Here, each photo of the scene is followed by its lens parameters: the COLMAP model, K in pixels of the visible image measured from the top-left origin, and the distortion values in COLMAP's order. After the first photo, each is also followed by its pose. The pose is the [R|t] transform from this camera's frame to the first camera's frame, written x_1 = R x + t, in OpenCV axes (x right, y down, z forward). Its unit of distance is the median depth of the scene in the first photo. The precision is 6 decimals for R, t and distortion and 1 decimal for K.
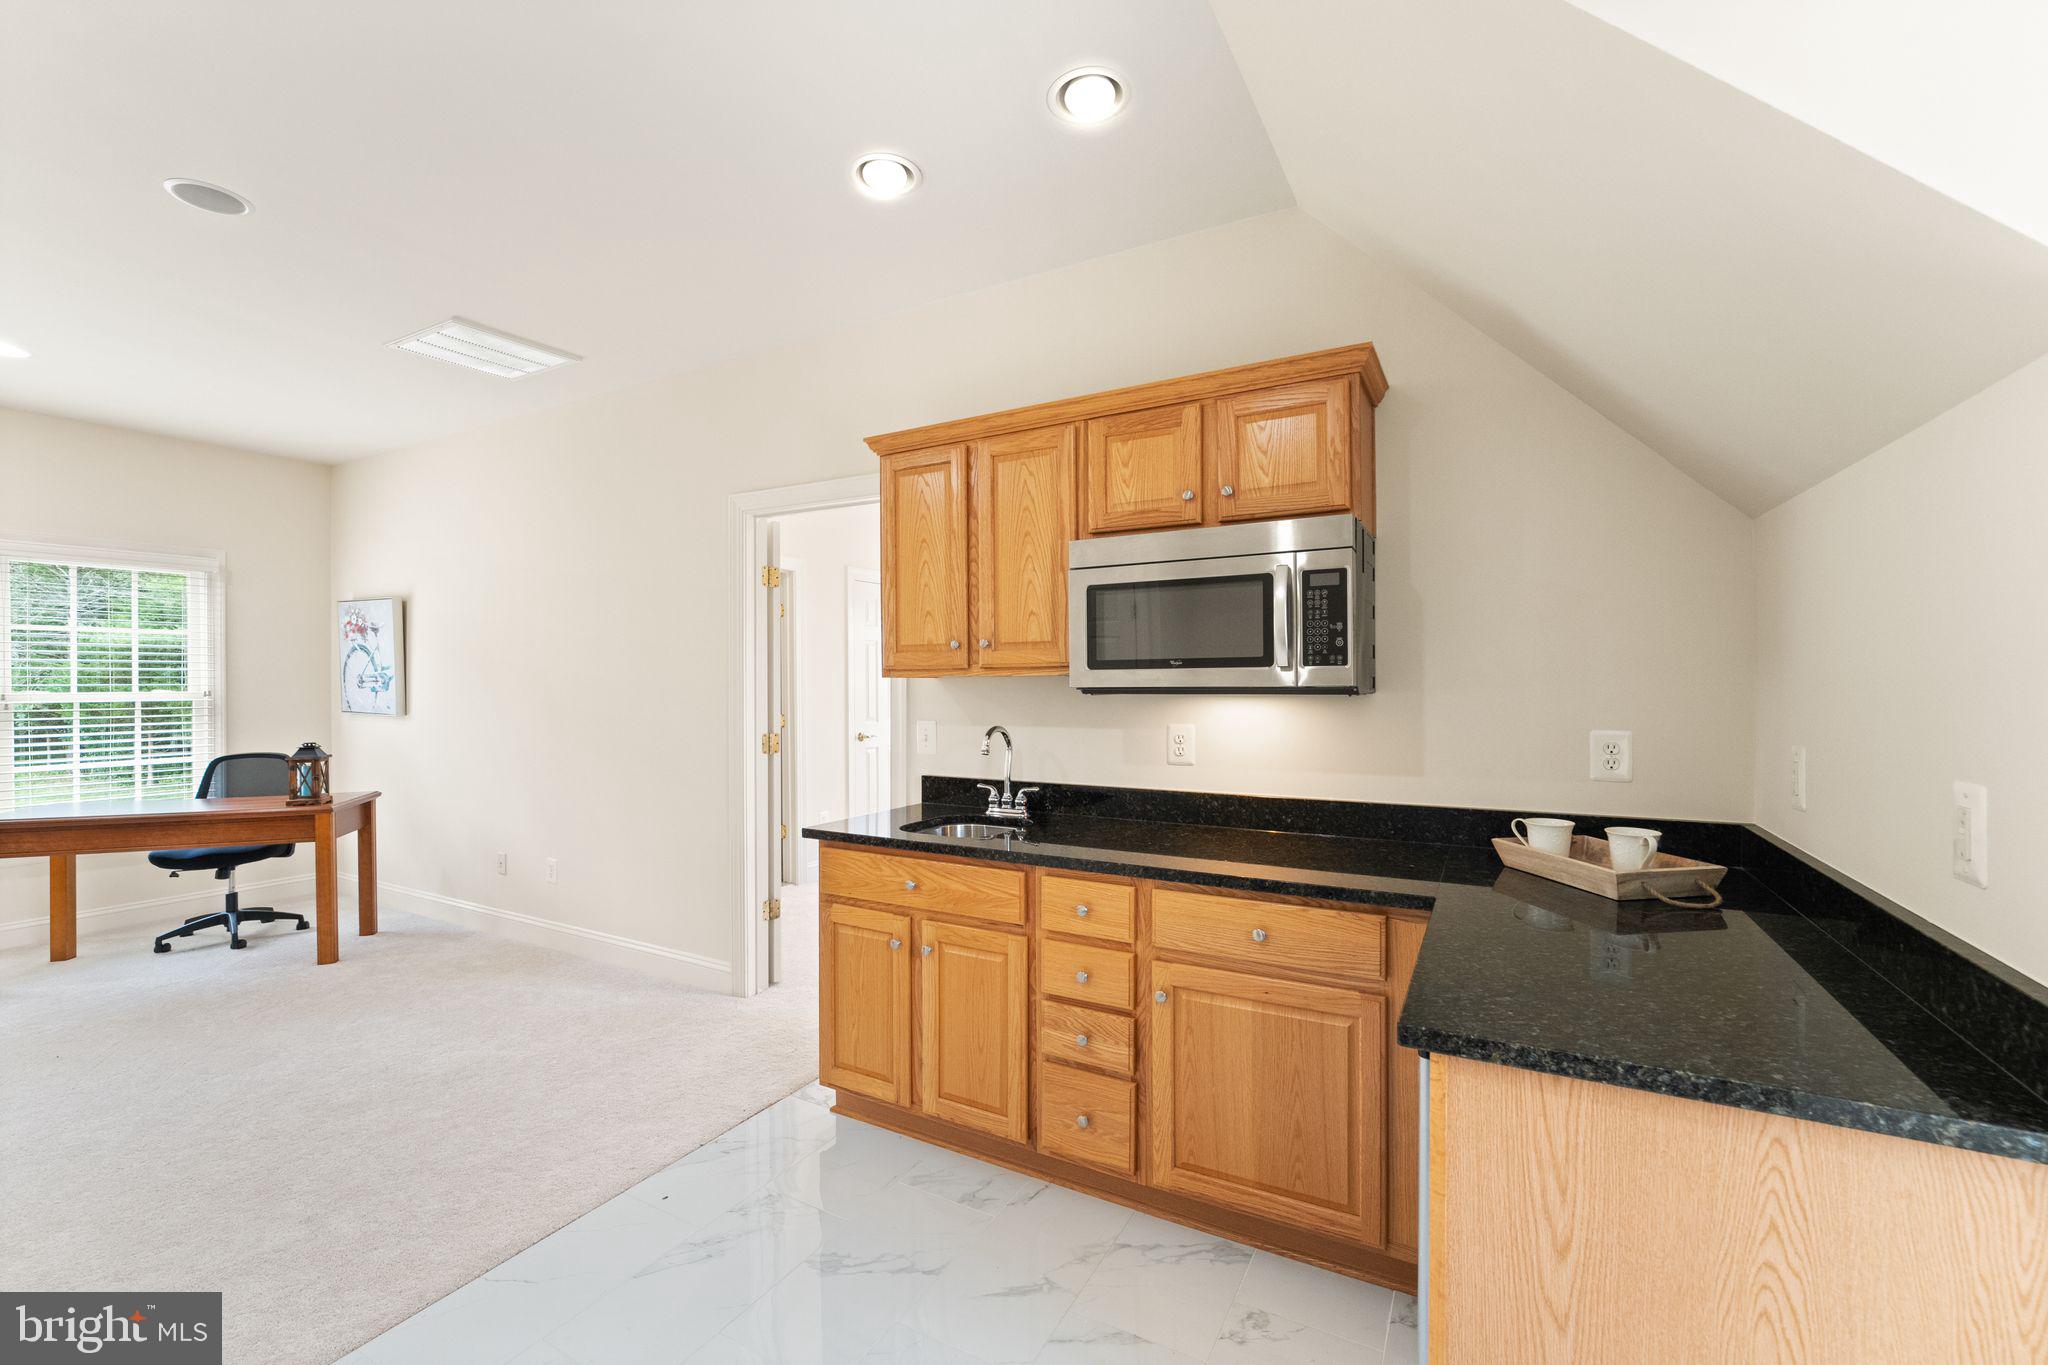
lens RADIAL K [[834.4, 0, 1031.9], [0, 834.4, 695.7], [0, 0, 1]] dist [-0.015429, 0.000440]
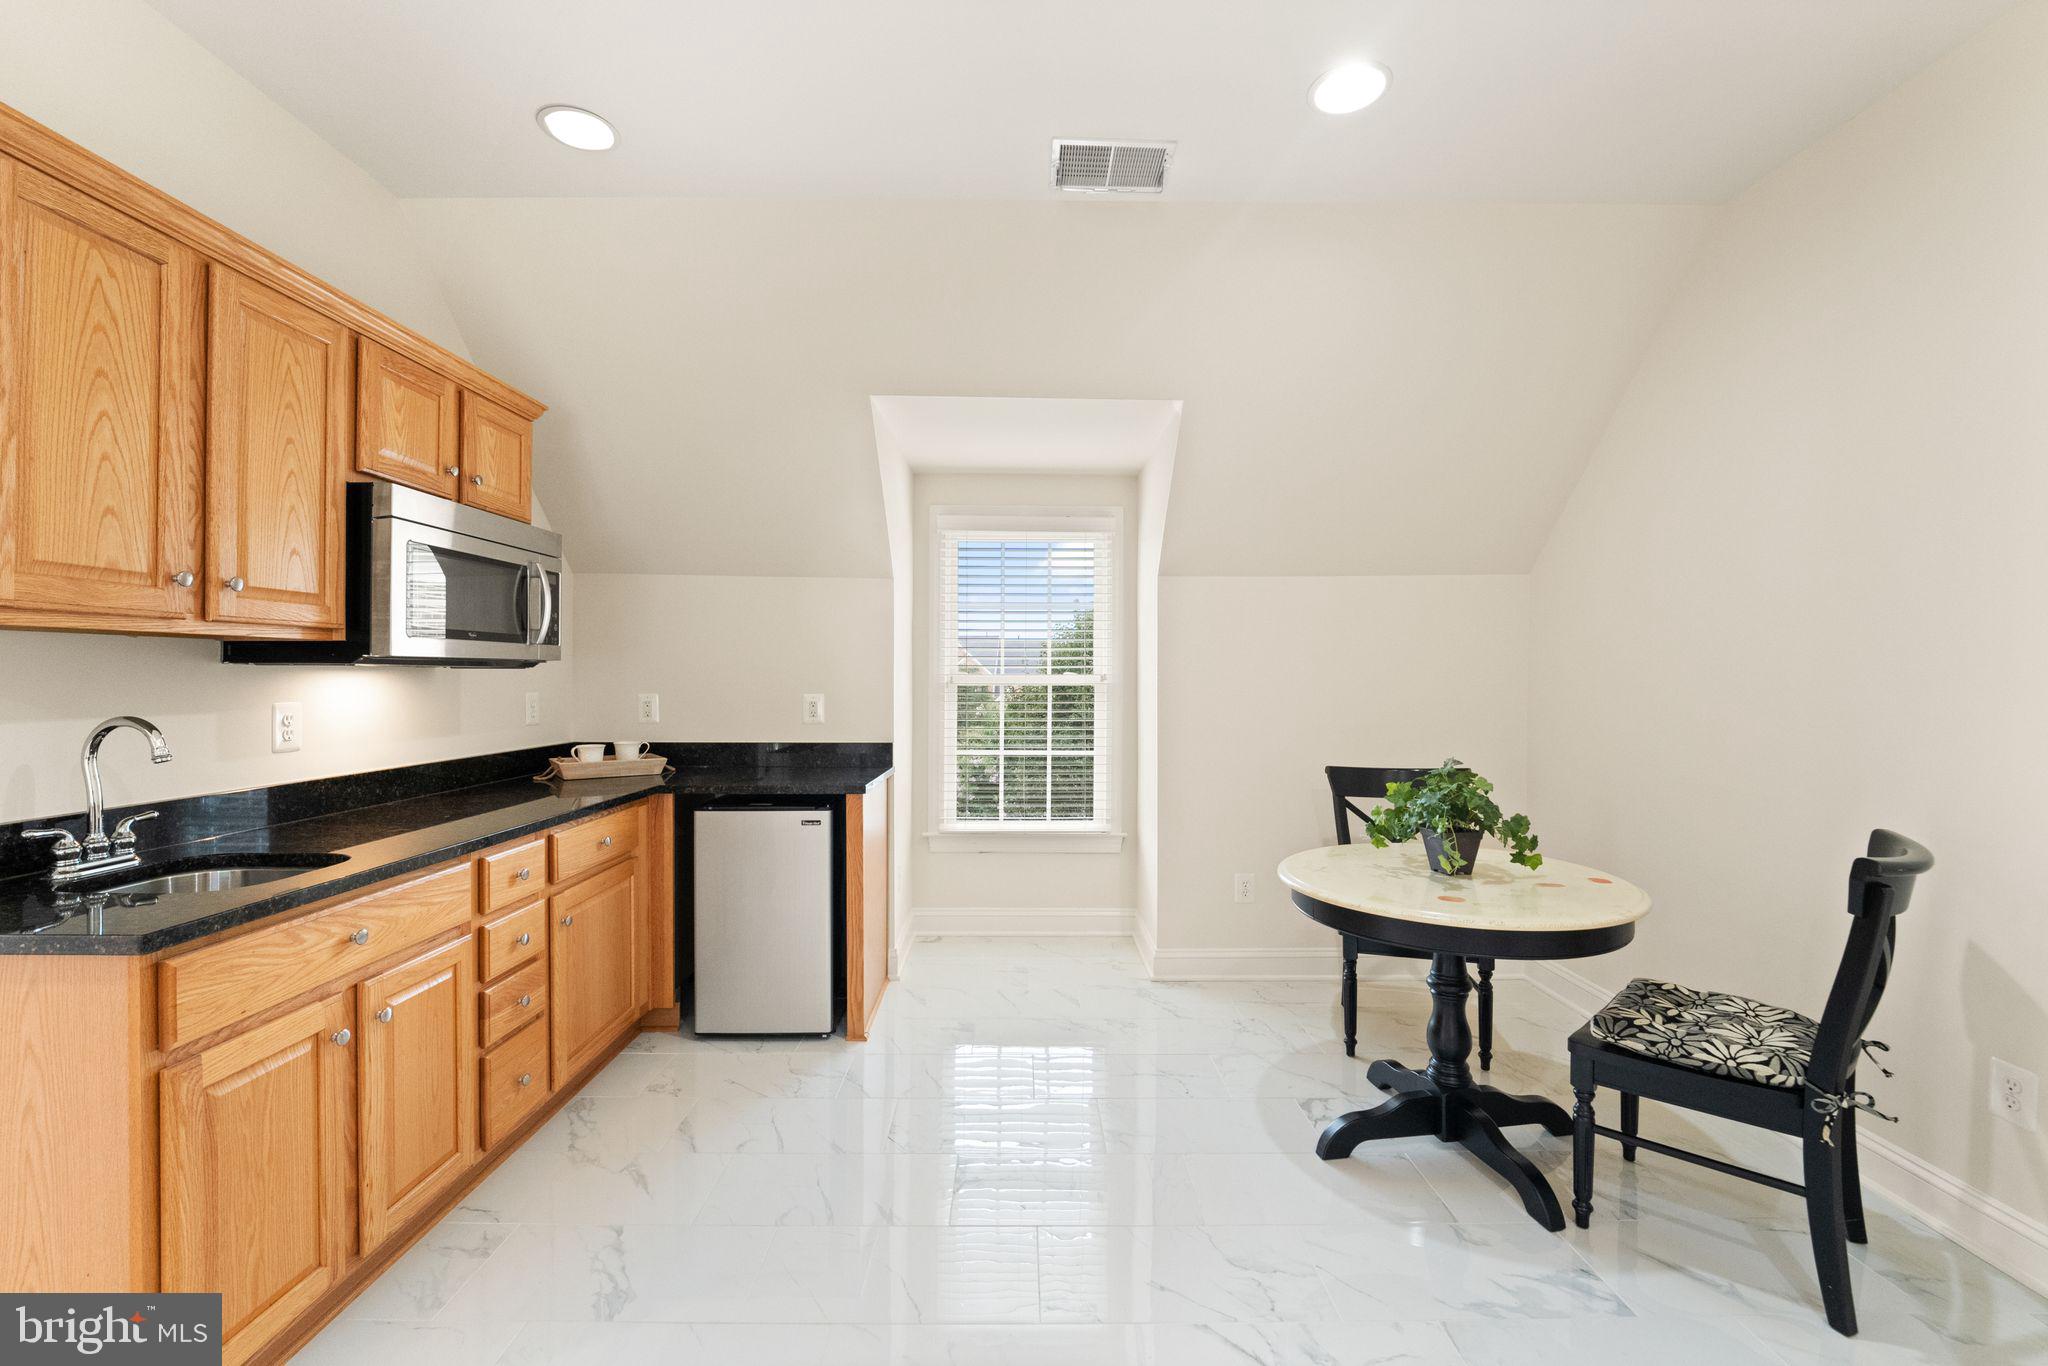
lens RADIAL K [[834.4, 0, 1031.9], [0, 834.4, 696.2], [0, 0, 1]] dist [-0.015429, 0.000440]
pose [[-0.488722, -0.019513, 0.872221, -0.944993], [0.009788, 0.999564, 0.027846, 0.013347], [-0.872385, 0.022147, -0.488318, 0.792321]]
